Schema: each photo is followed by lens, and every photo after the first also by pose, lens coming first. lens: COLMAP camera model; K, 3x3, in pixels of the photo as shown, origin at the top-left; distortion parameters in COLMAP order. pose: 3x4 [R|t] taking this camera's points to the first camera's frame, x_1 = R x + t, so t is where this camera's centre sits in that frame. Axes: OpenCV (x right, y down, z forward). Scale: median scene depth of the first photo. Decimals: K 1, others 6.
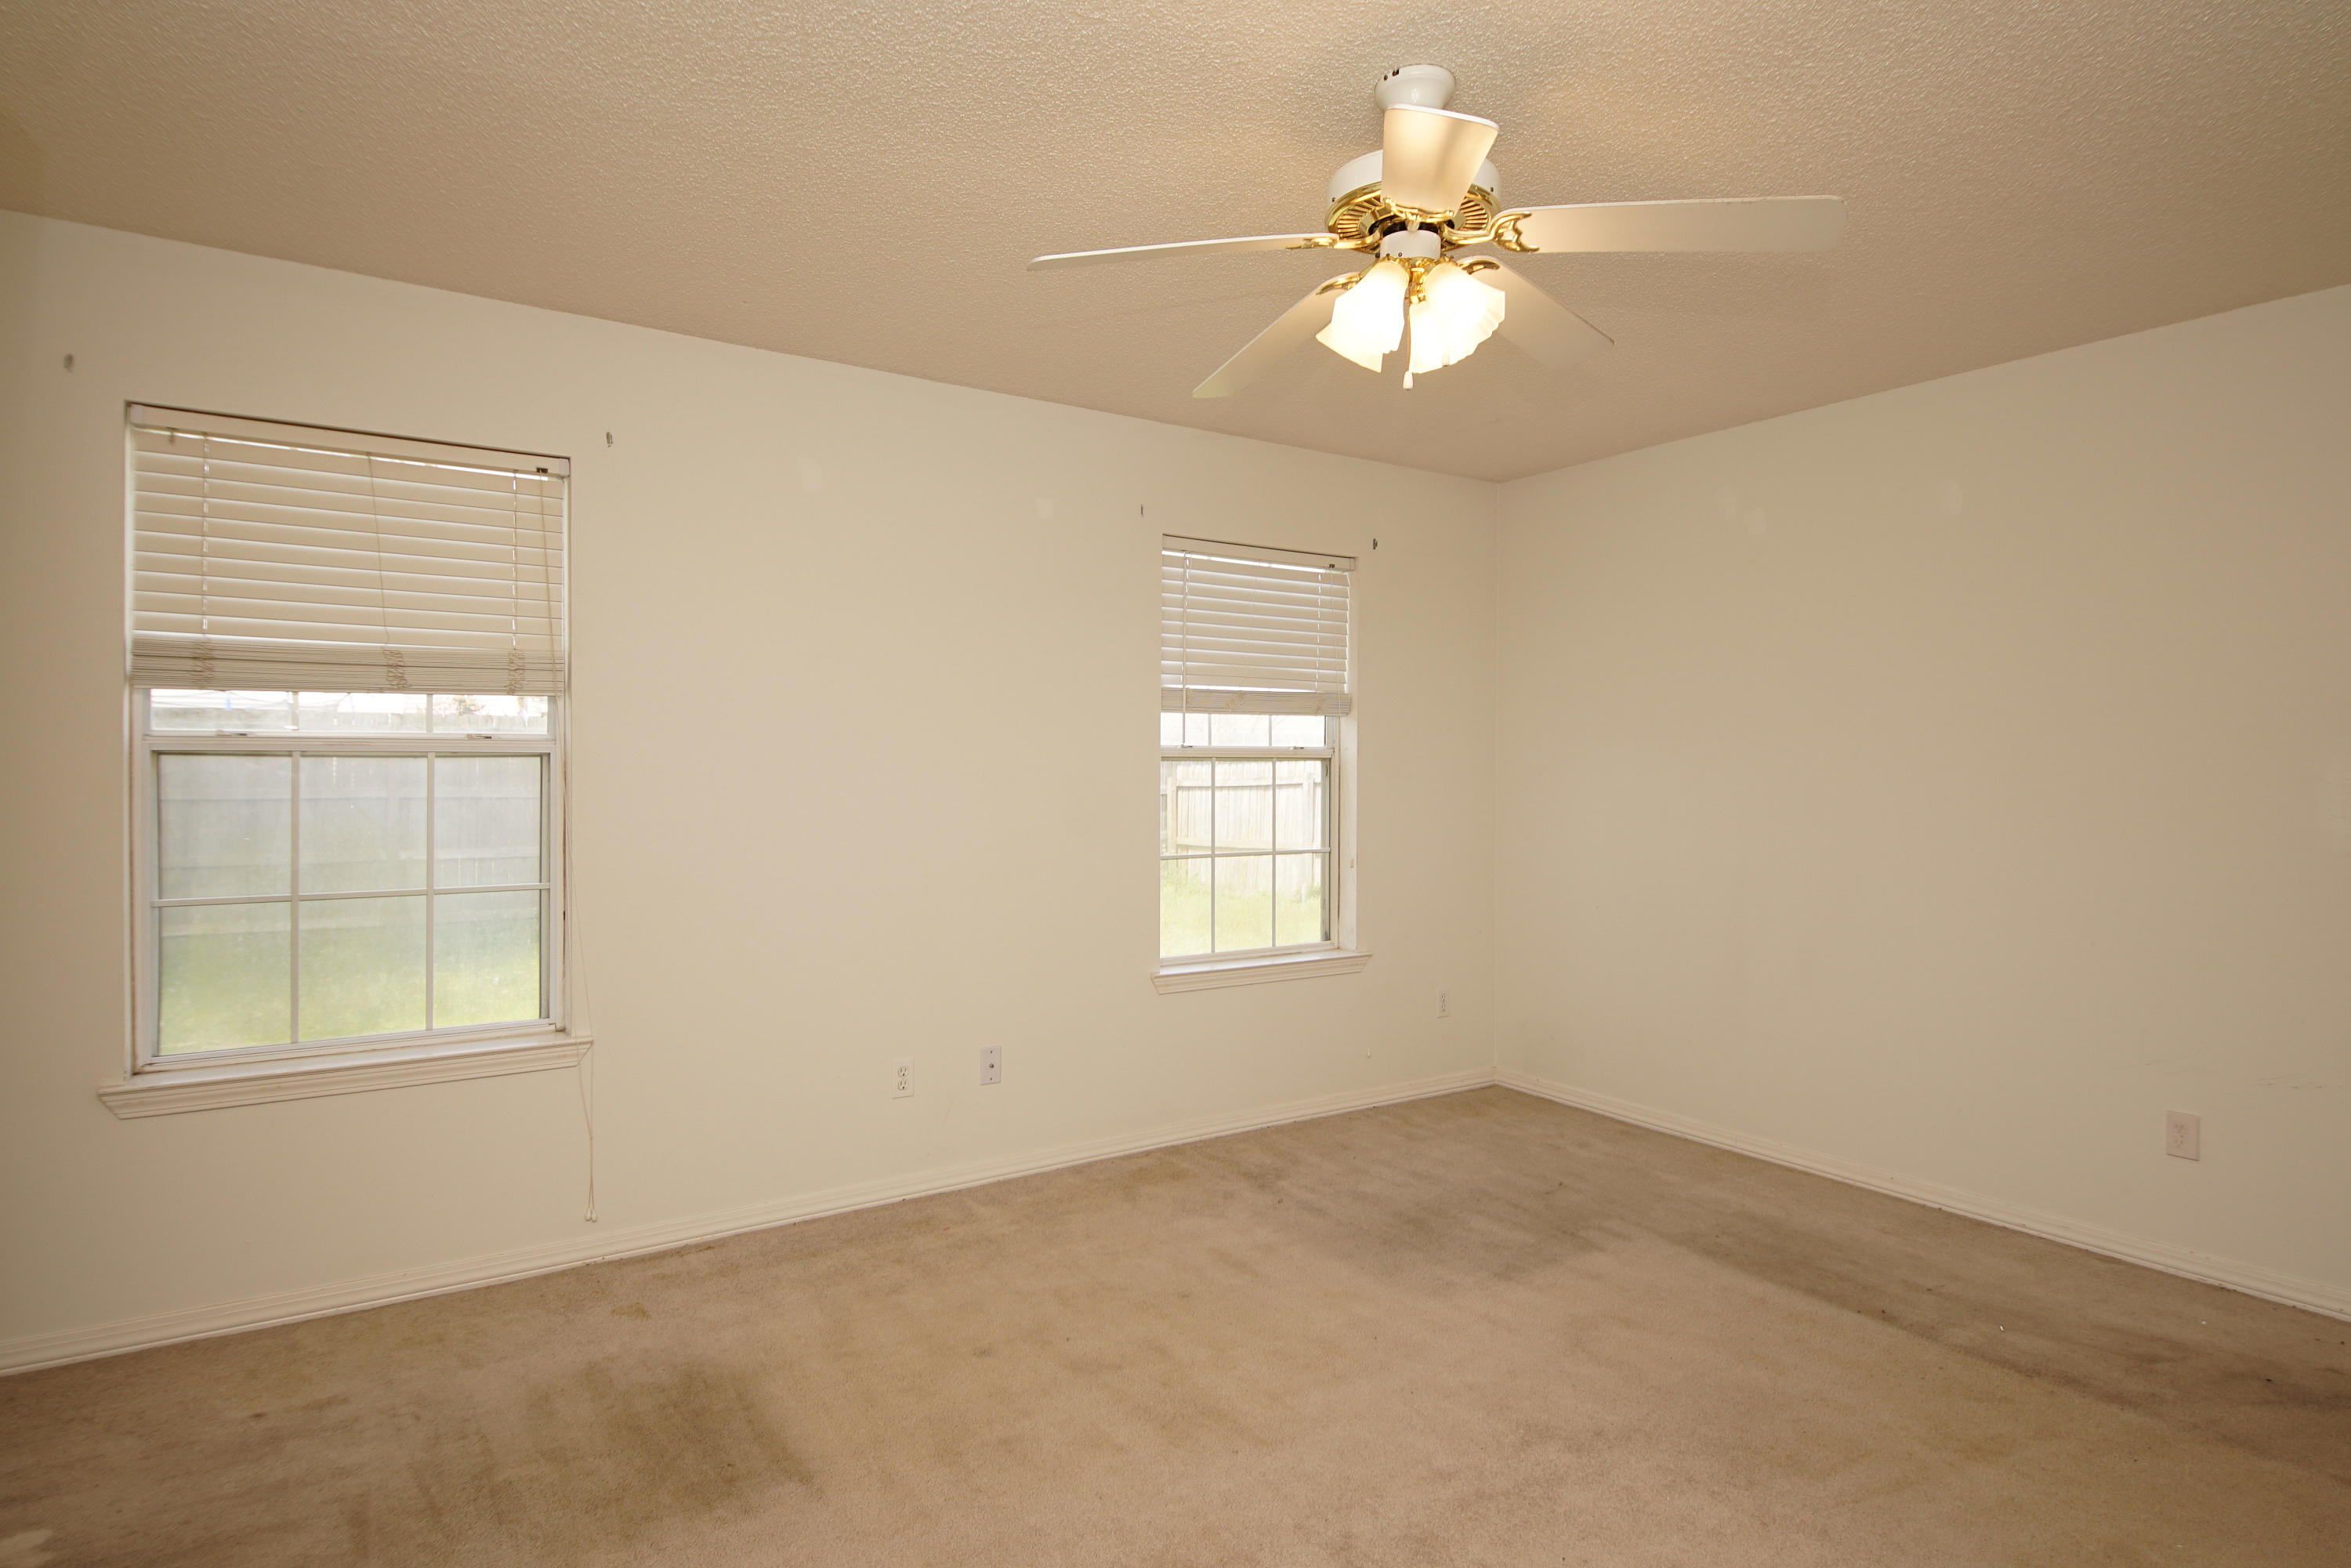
lens RADIAL K [[1258.6, 0, 1156.2], [0, 1258.6, 768.0], [0, 0, 1]] dist [0.032784, -0.032716]
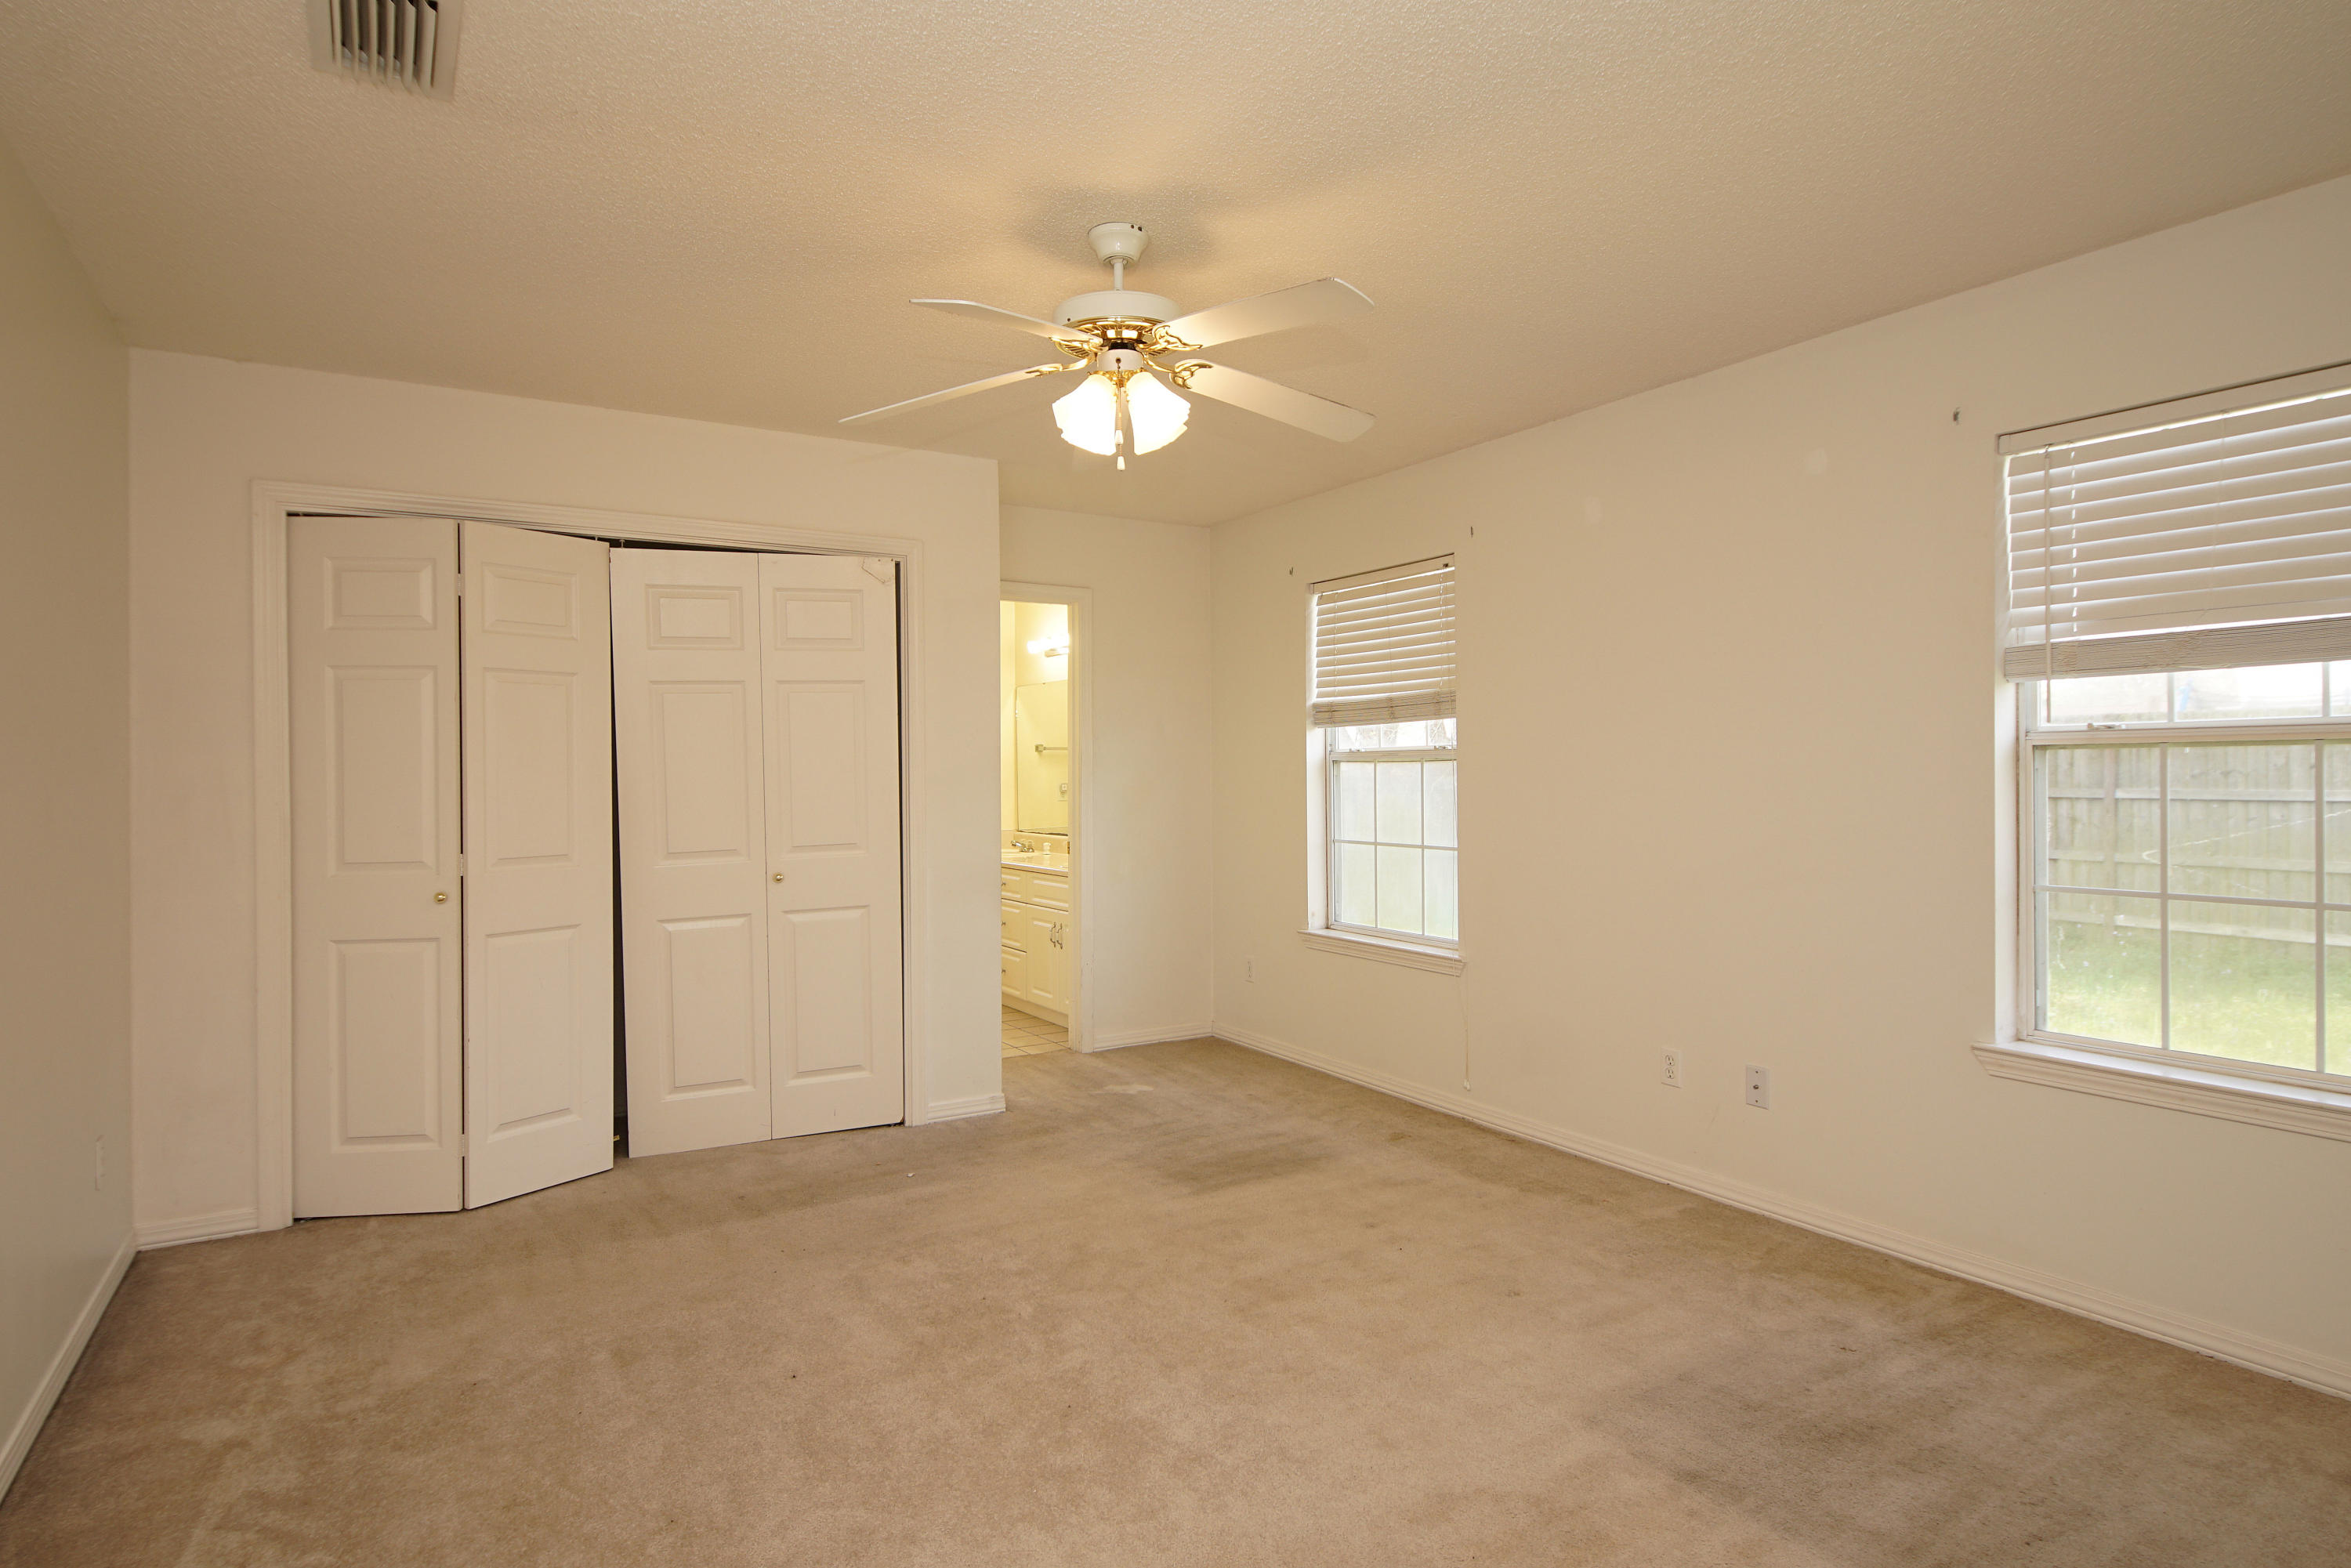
lens RADIAL K [[1258.6, 0, 1130.0], [0, 1258.6, 767.4], [0, 0, 1]] dist [0.032784, -0.032716]
pose [[-0.062584, -0.006323, -0.998020, 0.998306], [0.008196, 0.999943, -0.006849, 0.006003], [0.998006, -0.008608, -0.062528, 0.729422]]
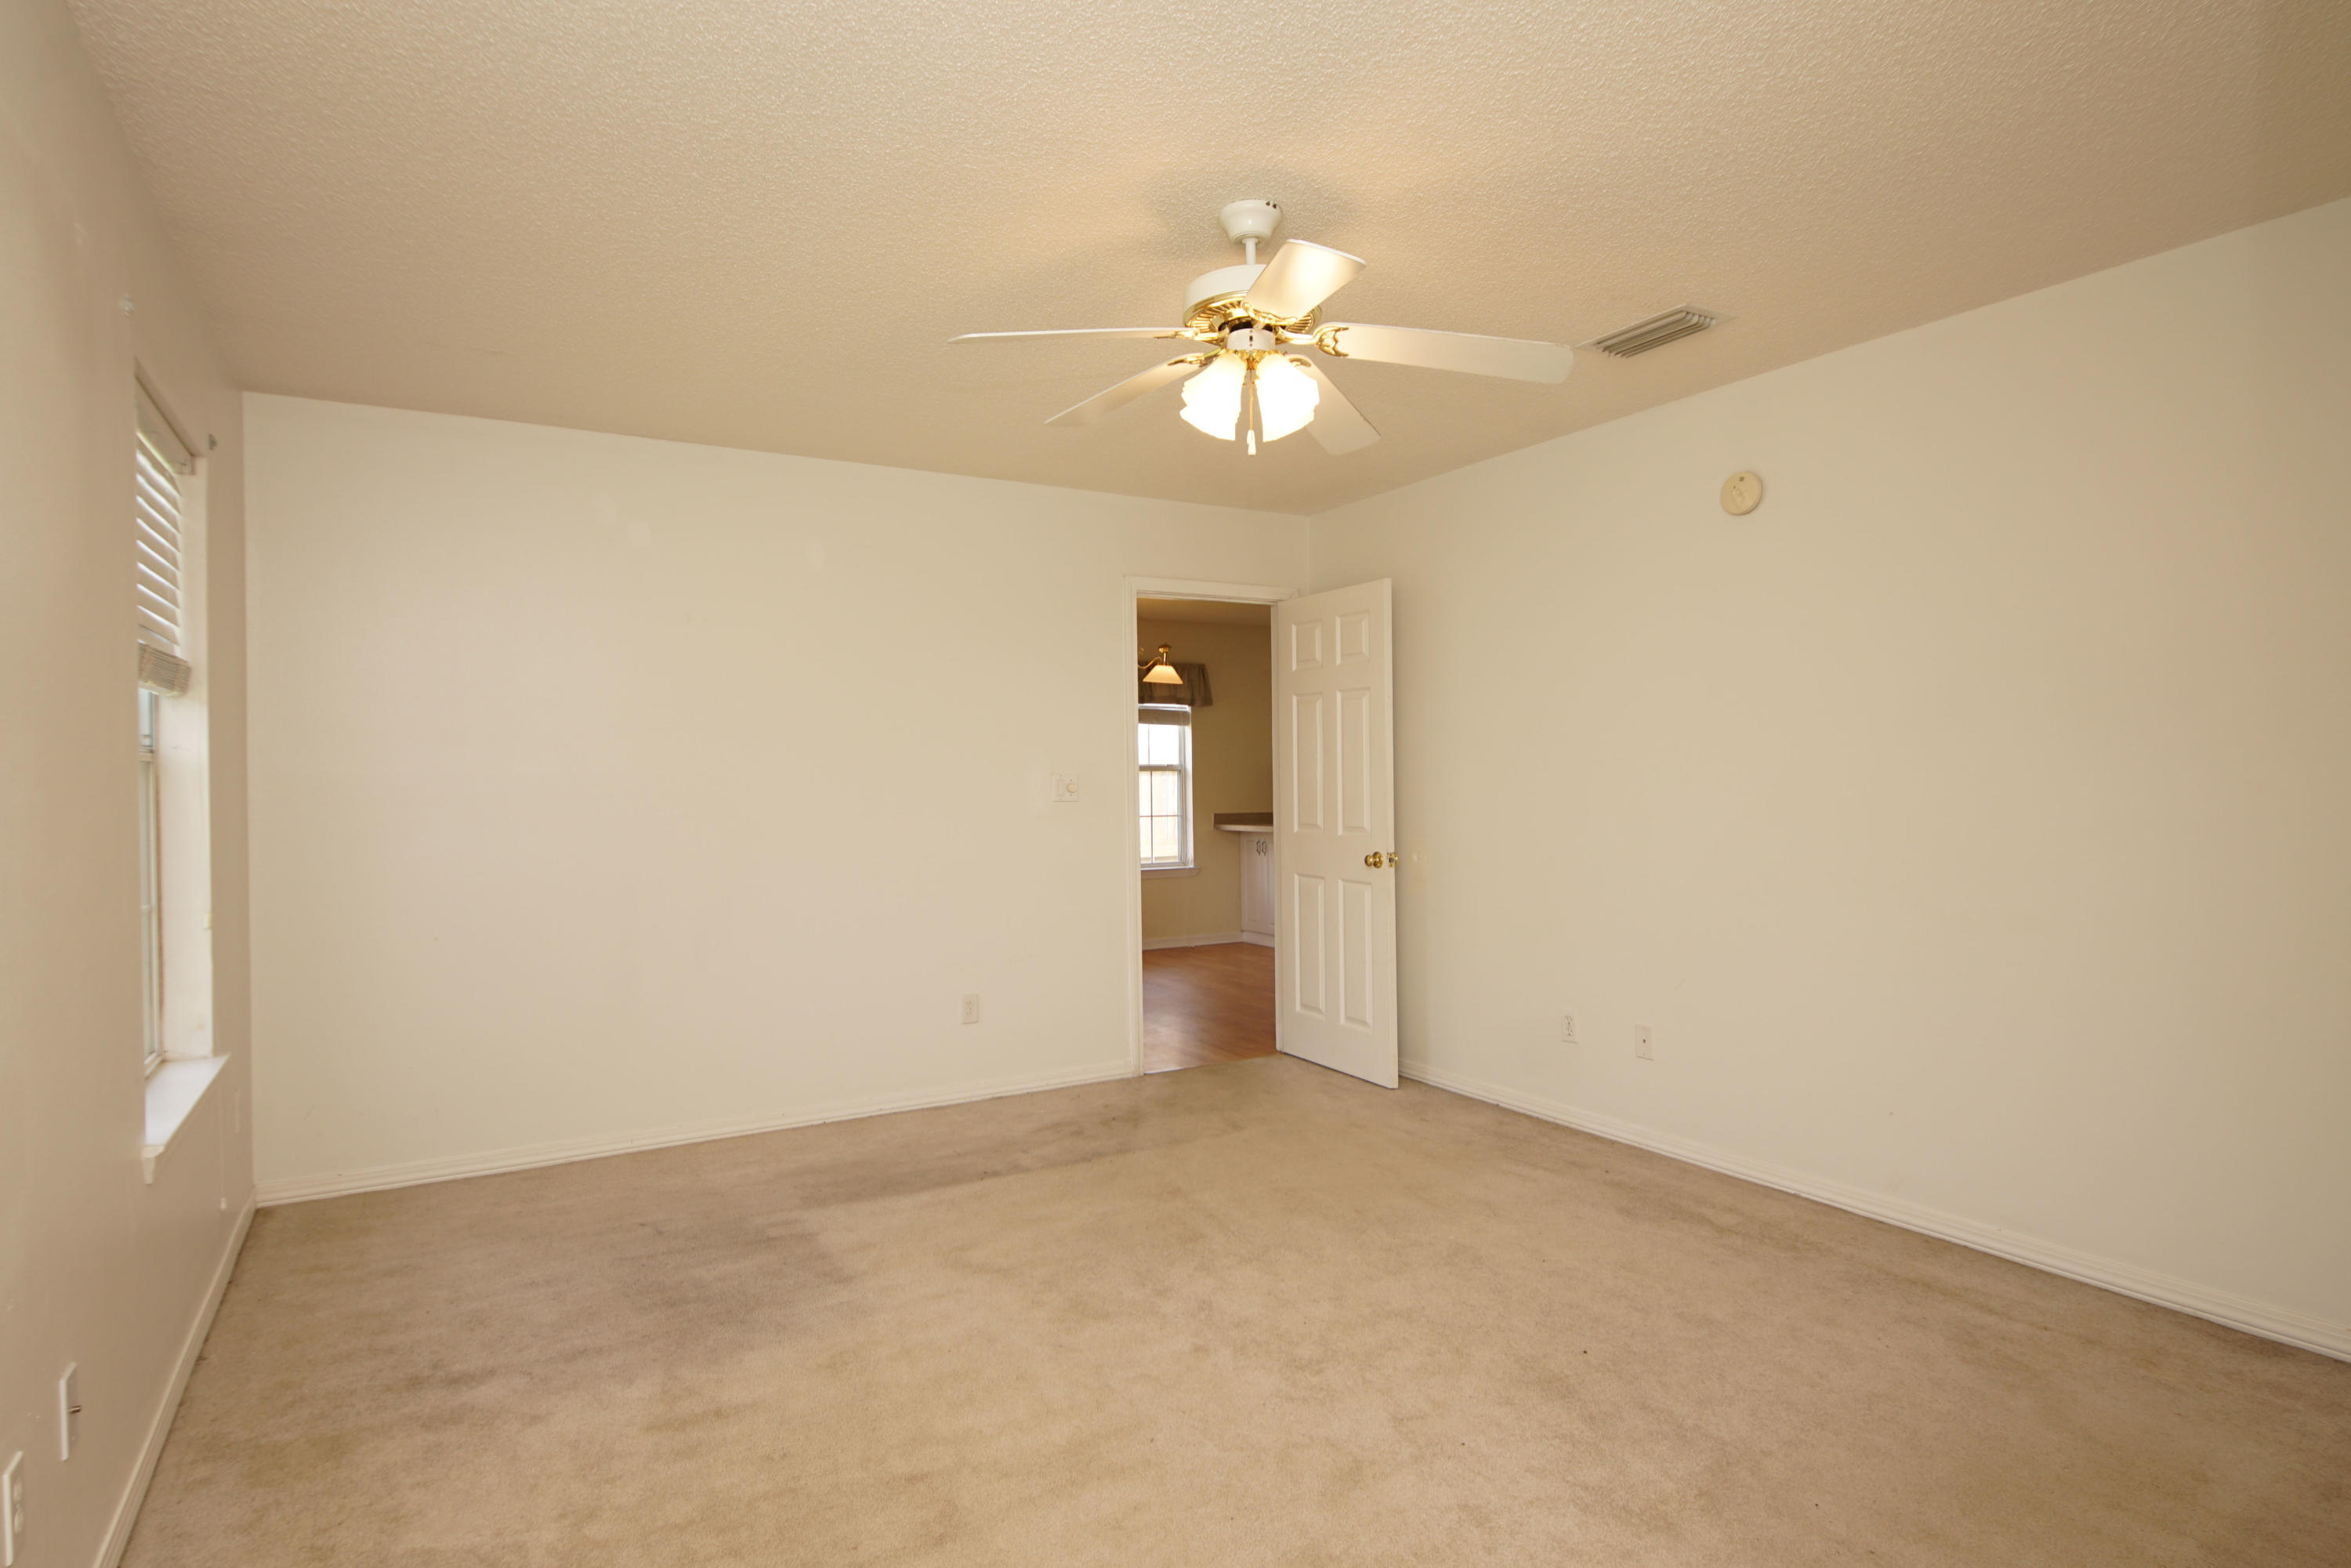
lens RADIAL K [[1258.6, 0, 1162.8], [0, 1258.6, 782.2], [0, 0, 1]] dist [0.032784, -0.032716]
pose [[0.072662, -0.022978, 0.997092, -0.692544], [0.015989, 0.999633, 0.021871, -0.013065], [-0.997228, 0.014354, 0.073003, 0.656460]]
